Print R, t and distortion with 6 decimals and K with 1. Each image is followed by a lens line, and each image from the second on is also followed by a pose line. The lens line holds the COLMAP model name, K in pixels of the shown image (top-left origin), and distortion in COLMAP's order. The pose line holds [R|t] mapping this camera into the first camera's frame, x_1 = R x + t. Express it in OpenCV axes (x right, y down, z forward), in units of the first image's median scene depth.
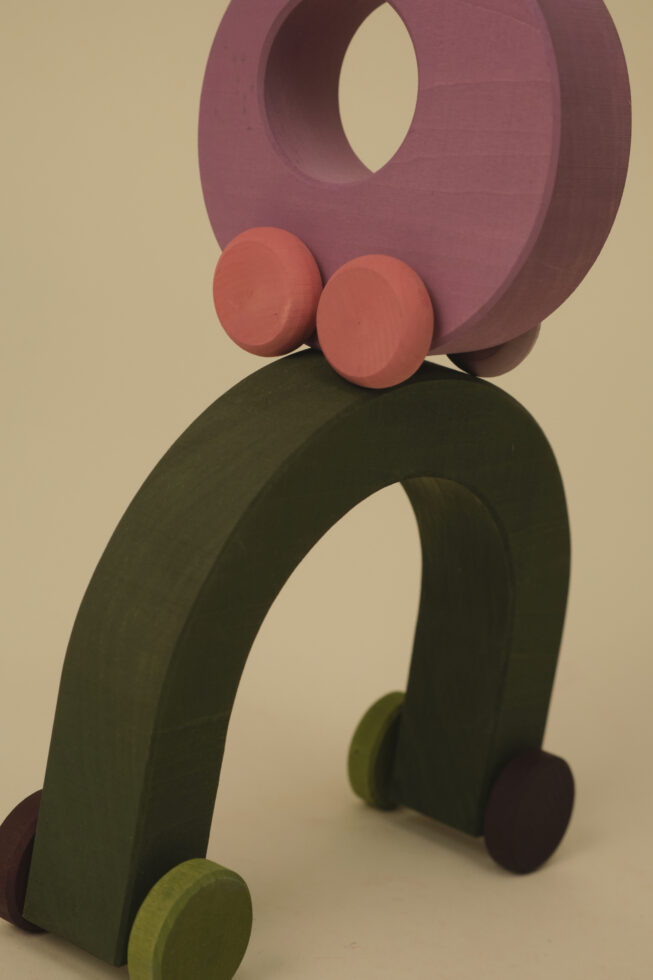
lens RADIAL K [[2372.5, 0, 326.5], [0, 2372.5, 490.0], [0, 0, 1]] dist [0.467206, 1.543925]
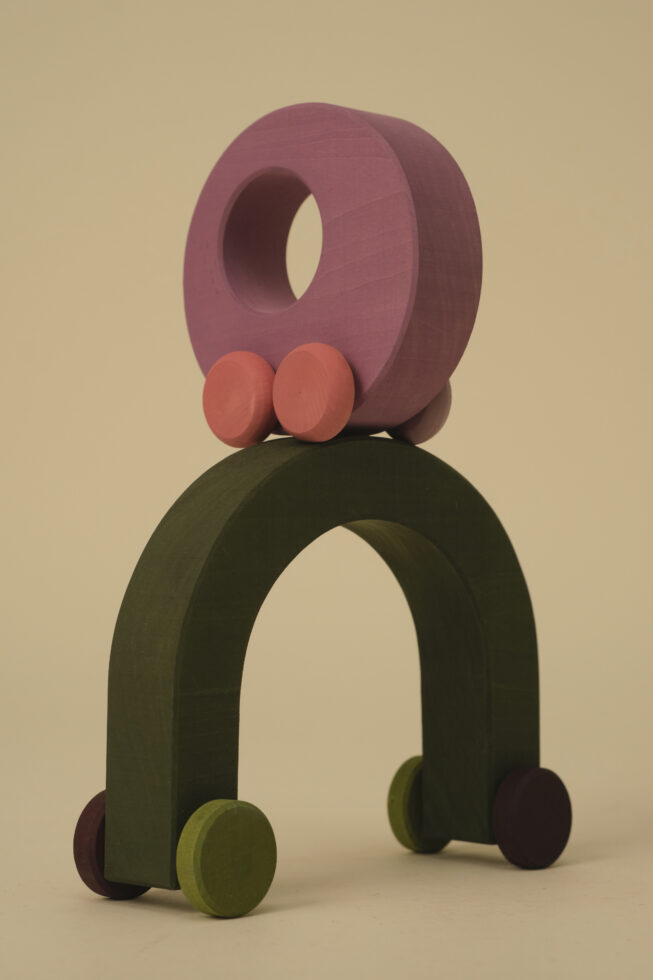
lens RADIAL K [[2372.5, 0, 326.5], [0, 2372.5, 490.0], [0, 0, 1]] dist [0.467206, 1.543925]
pose [[0.983264, -0.156275, -0.093654, 0.146501], [0.126240, 0.955045, -0.268241, 0.346904], [0.131363, 0.251929, 0.958789, -0.268407]]
